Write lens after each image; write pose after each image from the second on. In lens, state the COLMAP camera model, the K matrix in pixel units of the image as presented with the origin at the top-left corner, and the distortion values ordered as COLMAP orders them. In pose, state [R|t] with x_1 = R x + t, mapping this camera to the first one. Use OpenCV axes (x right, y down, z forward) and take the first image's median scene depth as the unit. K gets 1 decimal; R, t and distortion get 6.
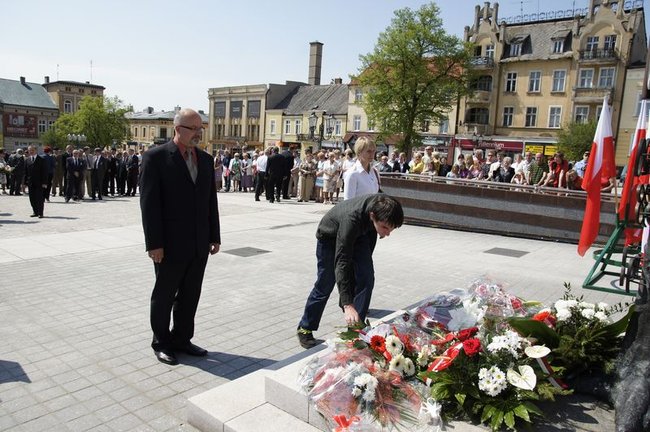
lens RADIAL K [[491.5, 0, 325.0], [0, 491.5, 216.0], [0, 0, 1]] dist [-0.138414, 0.128004]
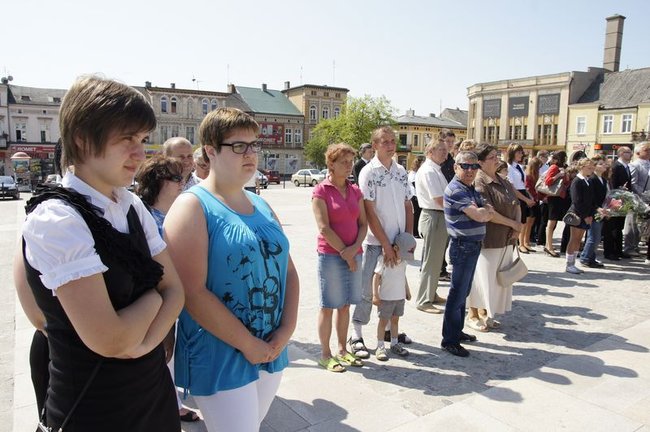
lens RADIAL K [[491.5, 0, 325.0], [0, 491.5, 216.0], [0, 0, 1]] dist [-0.138414, 0.128004]
pose [[0.960614, -0.007208, -0.277794, -0.380137], [0.002049, 0.999820, -0.018858, -0.028736], [0.277880, 0.017546, 0.960456, 0.191716]]
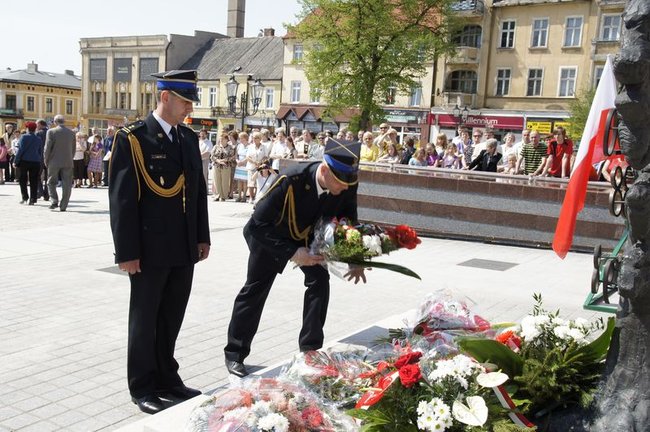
lens RADIAL K [[685.1, 0, 322.1], [0, 685.1, 216.2], [0, 0, 1]] dist [-0.021165, 0.216746]
pose [[0.994994, -0.010883, 0.099340, 0.002149], [0.011695, 0.999903, -0.007590, 0.000775], [-0.099248, 0.008713, 0.995025, -0.003956]]
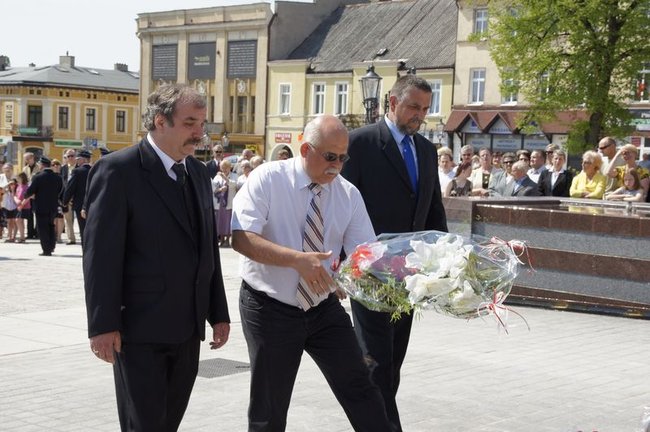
lens RADIAL K [[1135.2, 0, 324.5], [0, 1135.2, 218.6], [0, 0, 1]] dist [0.207909, 0.140323]
pose [[0.997073, -0.016995, -0.074548, 0.004112], [0.011449, 0.997177, -0.074209, 0.001552], [0.075598, 0.073138, 0.994452, -0.013715]]
